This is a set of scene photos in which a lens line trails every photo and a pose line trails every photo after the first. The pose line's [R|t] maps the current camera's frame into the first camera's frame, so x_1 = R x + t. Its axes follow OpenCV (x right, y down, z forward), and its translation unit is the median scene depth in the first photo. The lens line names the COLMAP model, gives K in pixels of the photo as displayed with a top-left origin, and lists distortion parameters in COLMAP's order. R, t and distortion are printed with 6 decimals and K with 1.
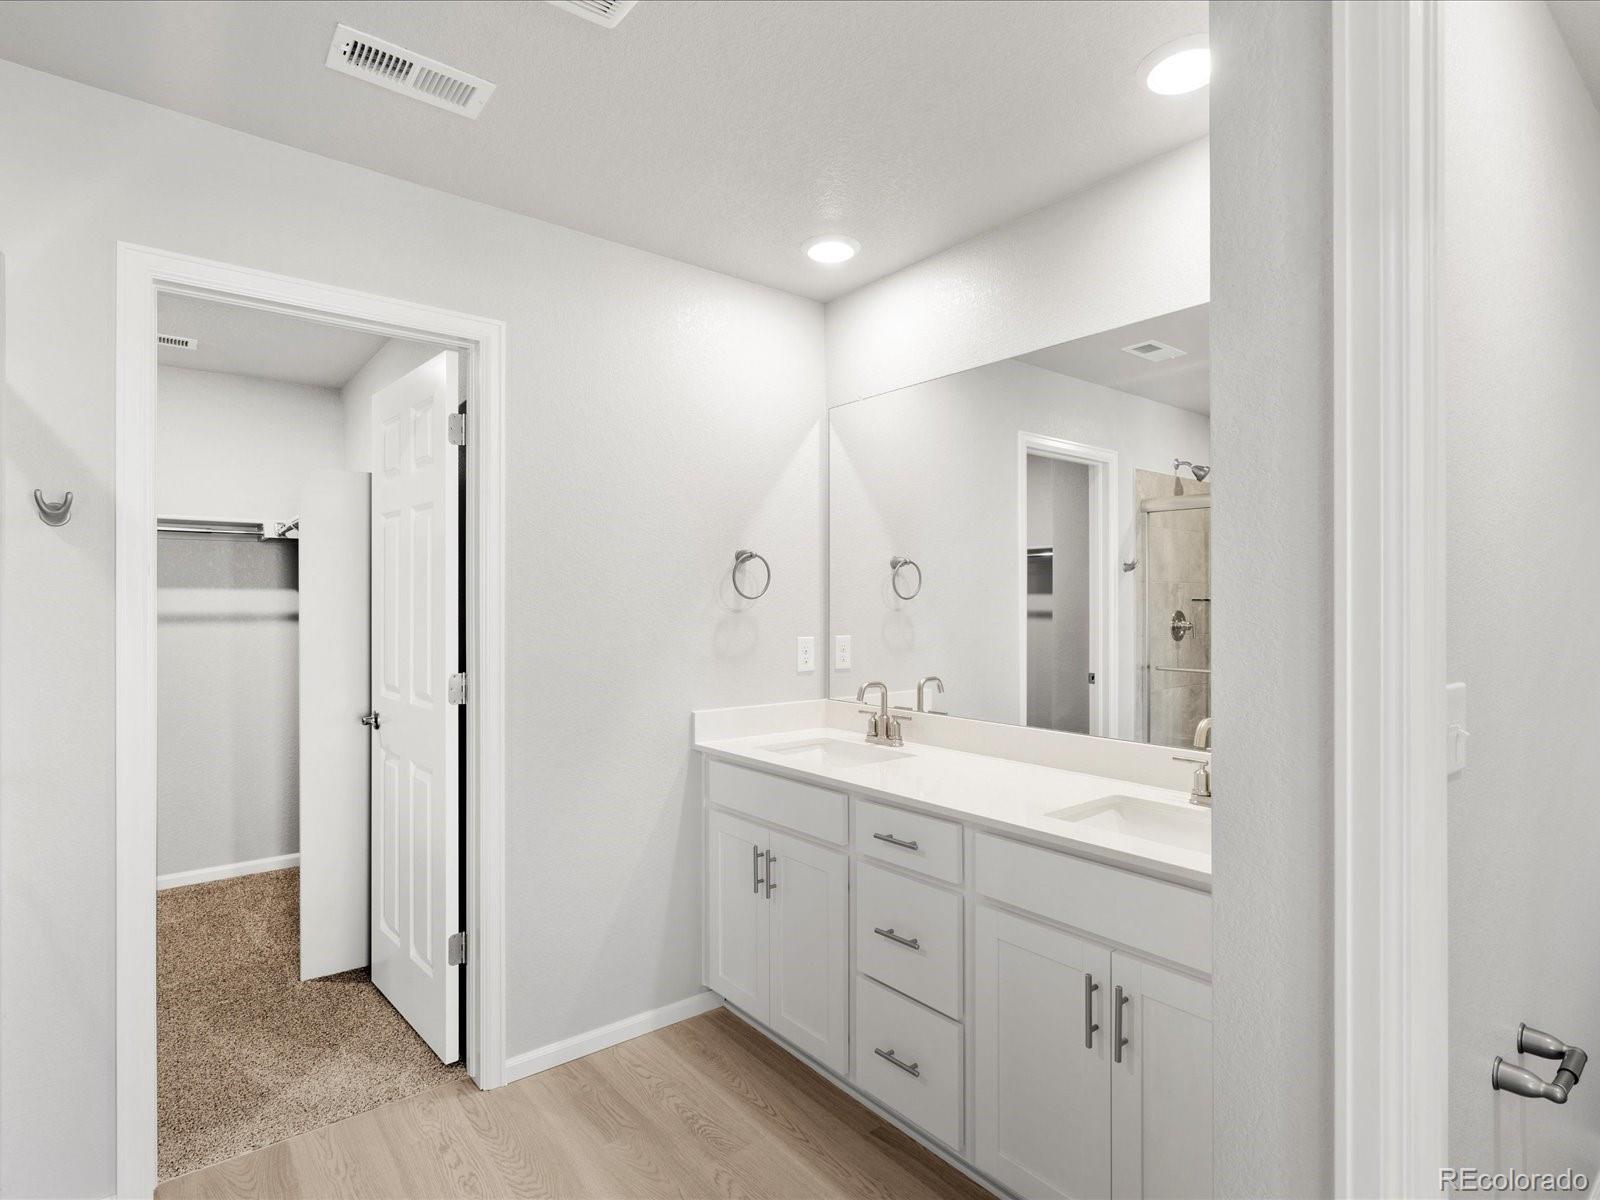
lens RADIAL K [[815.7, 0, 800.0], [0, 815.7, 600.0], [0, 0, 1]] dist [-0.026335, -0.000004]
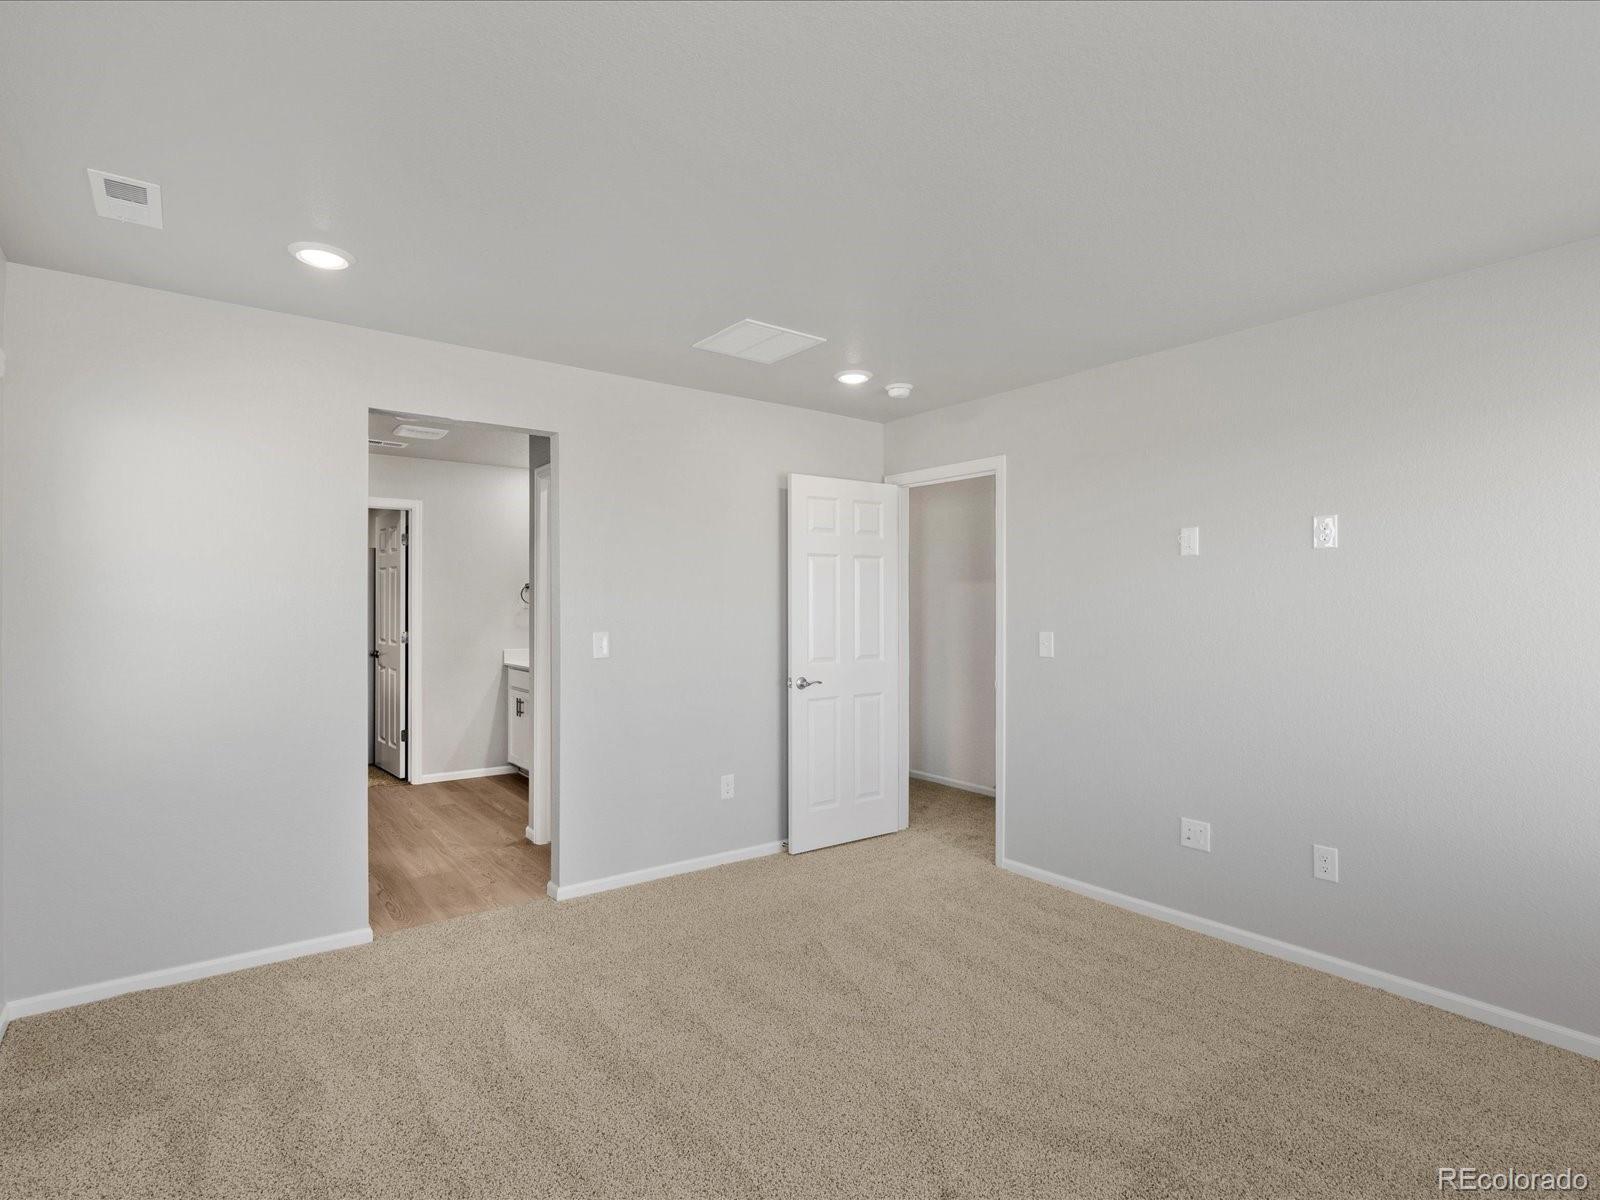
lens RADIAL K [[815.7, 0, 800.0], [0, 815.7, 600.0], [0, 0, 1]] dist [-0.026335, -0.000004]
pose [[0.999705, 0.000281, -0.024282, 0.807916], [-0.000157, 0.999987, 0.005110, -0.024622], [0.024283, -0.005105, 0.999692, -1.402411]]
